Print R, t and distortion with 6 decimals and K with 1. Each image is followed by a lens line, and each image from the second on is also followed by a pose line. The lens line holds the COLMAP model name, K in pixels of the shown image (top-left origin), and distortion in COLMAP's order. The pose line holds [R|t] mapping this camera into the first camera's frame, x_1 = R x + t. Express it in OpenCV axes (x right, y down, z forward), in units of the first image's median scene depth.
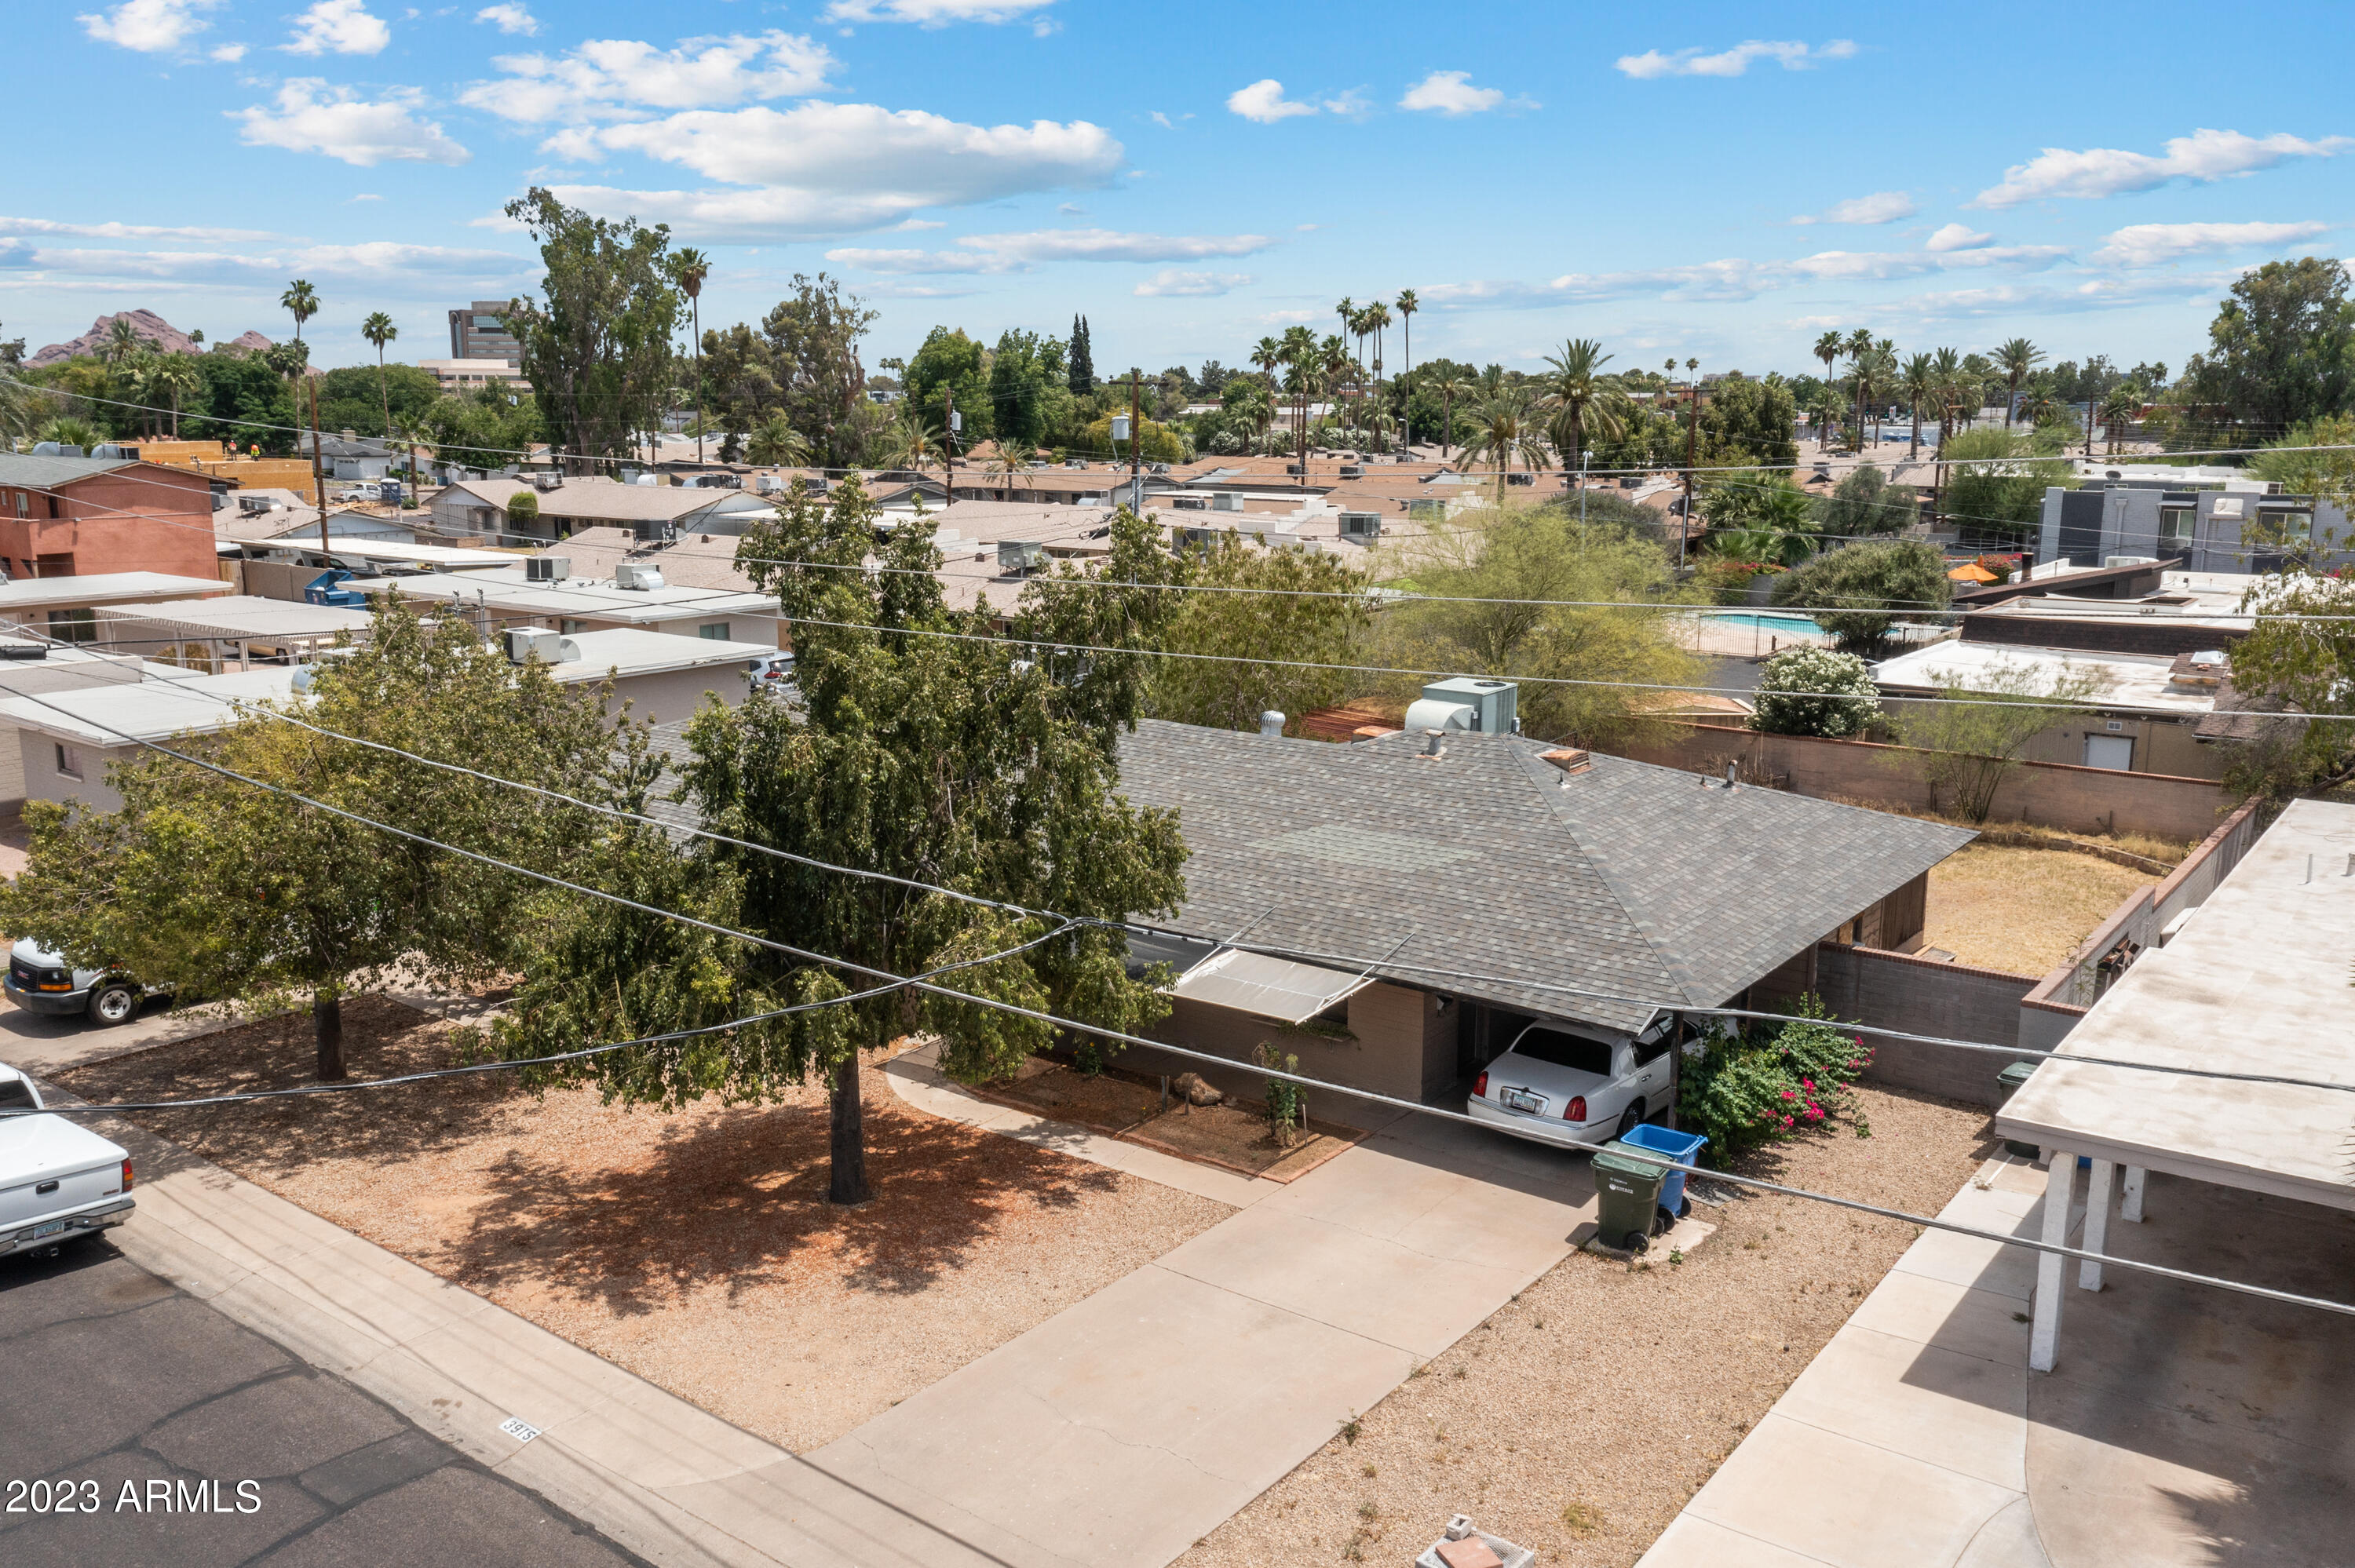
lens RADIAL K [[1907.5, 0, 1177.5], [0, 1907.5, 784.0], [0, 0, 1]] dist [0.007577, 0.000047]
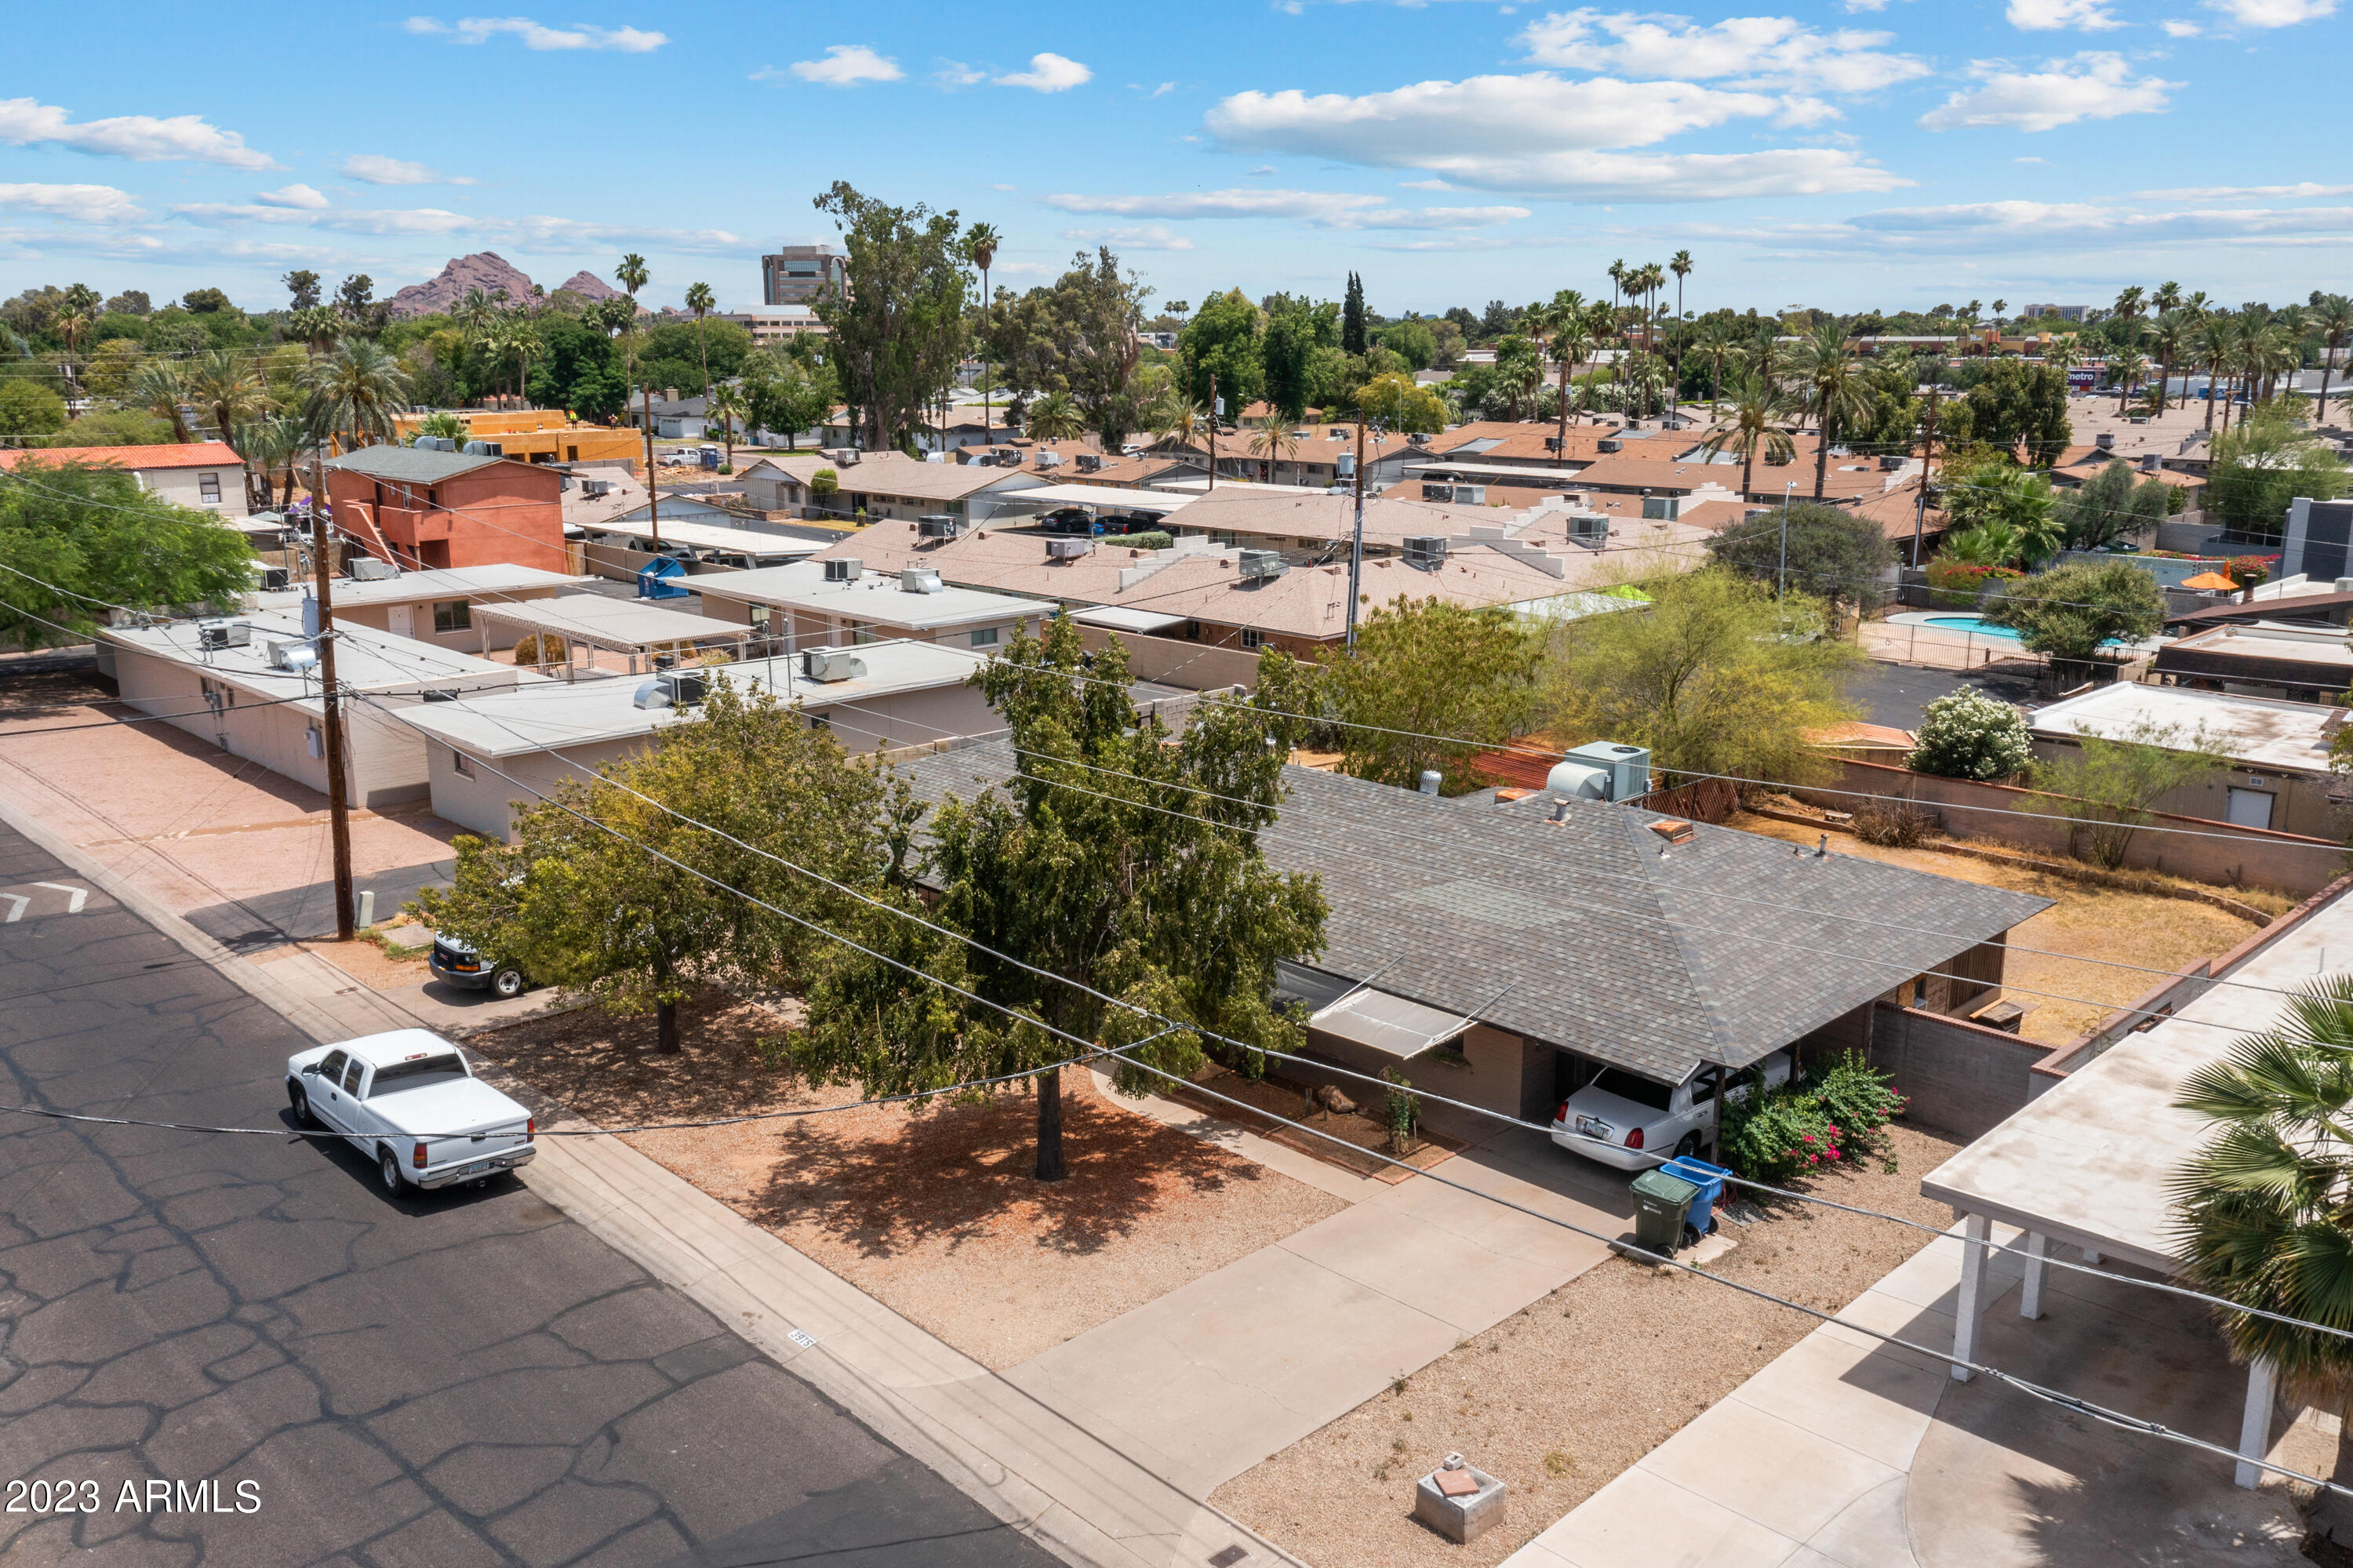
lens RADIAL K [[1943.3, 0, 1176.5], [0, 1943.3, 784.0], [0, 0, 1]] dist [-0.002110, 0.012979]
pose [[0.988342, 0.031640, -0.148924, 0.089489], [-0.024995, 0.998616, 0.046285, -0.098937], [0.150183, -0.042023, 0.987765, -0.245245]]
